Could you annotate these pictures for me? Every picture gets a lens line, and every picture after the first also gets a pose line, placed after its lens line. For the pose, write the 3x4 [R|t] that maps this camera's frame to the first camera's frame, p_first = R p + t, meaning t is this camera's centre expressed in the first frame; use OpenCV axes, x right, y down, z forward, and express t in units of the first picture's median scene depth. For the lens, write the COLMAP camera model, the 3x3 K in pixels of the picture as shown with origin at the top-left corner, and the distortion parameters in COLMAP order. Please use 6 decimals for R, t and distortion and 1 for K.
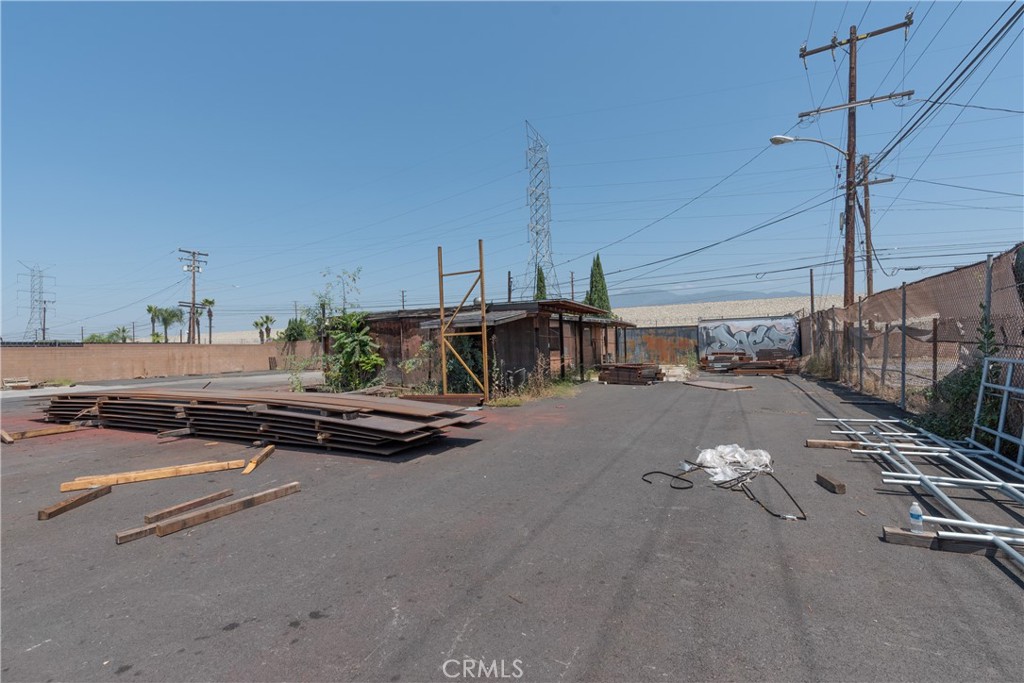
lens RADIAL K [[442.3, 0, 517.4], [0, 442.3, 341.2], [0, 0, 1]] dist [-0.005511, -0.000222]
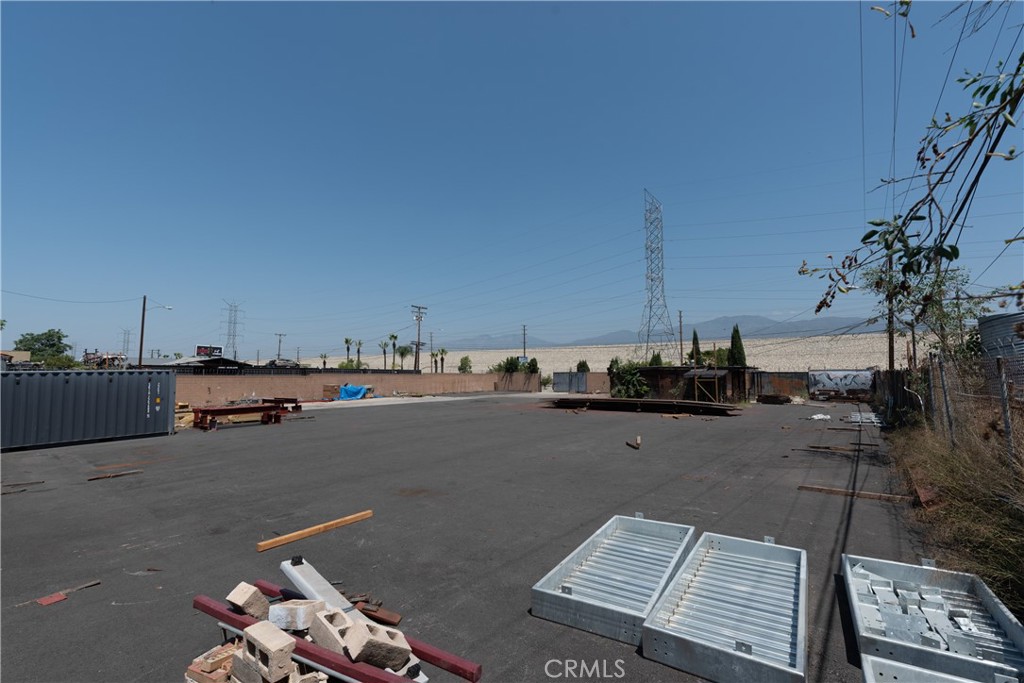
lens RADIAL K [[442.3, 0, 506.0], [0, 442.3, 346.5], [0, 0, 1]] dist [-0.005511, -0.000222]
pose [[0.978903, 0.012580, -0.203937, -0.339822], [-0.021758, 0.998846, -0.042823, -0.035466], [0.203163, 0.046357, 0.978047, -0.794445]]
